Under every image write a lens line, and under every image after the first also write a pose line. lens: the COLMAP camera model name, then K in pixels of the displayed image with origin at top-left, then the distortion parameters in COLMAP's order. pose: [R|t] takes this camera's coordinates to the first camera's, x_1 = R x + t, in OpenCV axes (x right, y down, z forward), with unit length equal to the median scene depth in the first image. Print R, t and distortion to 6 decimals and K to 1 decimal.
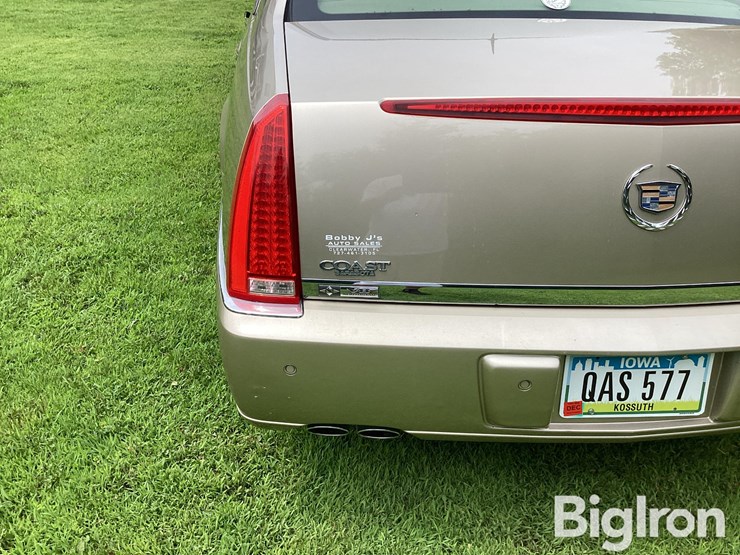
lens RADIAL K [[723.7, 0, 368.6], [0, 723.7, 279.9], [0, 0, 1]] dist [0.096638, -0.189628]
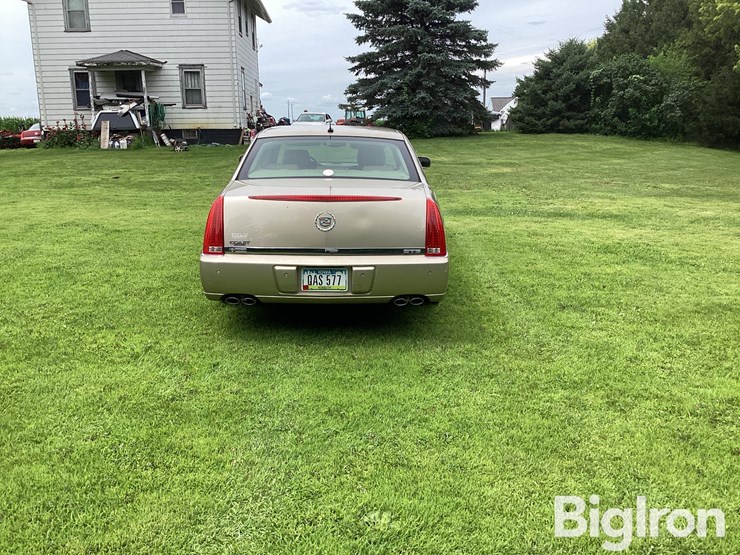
lens RADIAL K [[723.7, 0, 368.6], [0, 723.7, 279.9], [0, 0, 1]] dist [0.096638, -0.189628]
pose [[0.998397, 0.005068, -0.056374, 0.753423], [-0.019226, 0.967130, -0.253555, 0.970570], [0.053236, 0.254232, 0.965677, -2.135859]]
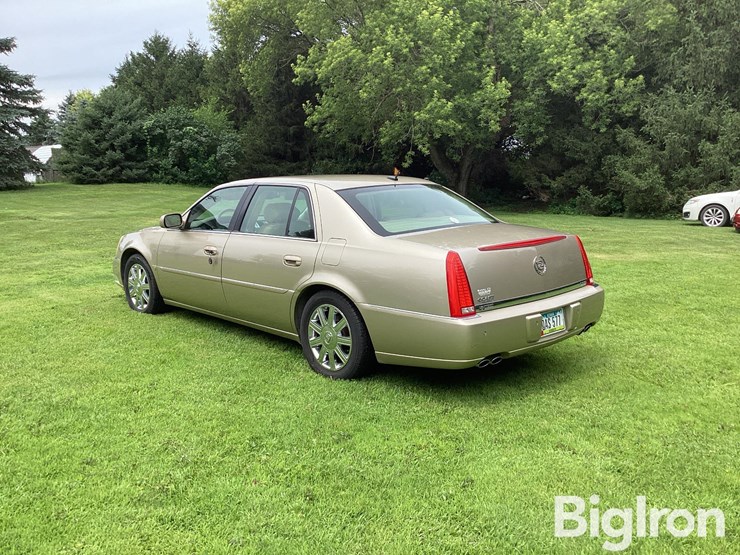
lens RADIAL K [[723.7, 0, 368.6], [0, 723.7, 279.9], [0, 0, 1]] dist [0.096638, -0.189628]
pose [[0.772752, -0.123620, 0.622553, -2.372802], [0.312028, 0.928130, -0.203011, 0.386389], [-0.552713, 0.351132, 0.755787, -1.158347]]
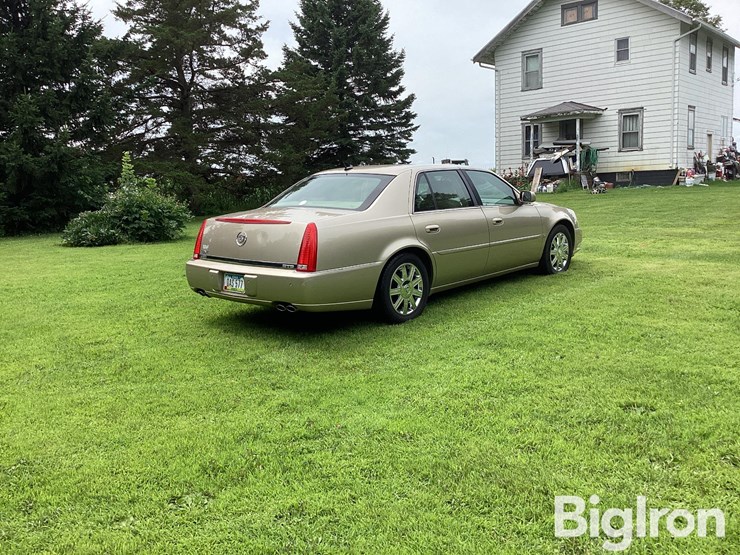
lens RADIAL K [[723.7, 0, 368.6], [0, 723.7, 279.9], [0, 0, 1]] dist [0.096638, -0.189628]
pose [[0.671764, 0.071301, -0.737326, 4.082043], [-0.299981, 0.936273, -0.182767, 0.675471], [0.677307, 0.343960, 0.650343, -1.256867]]
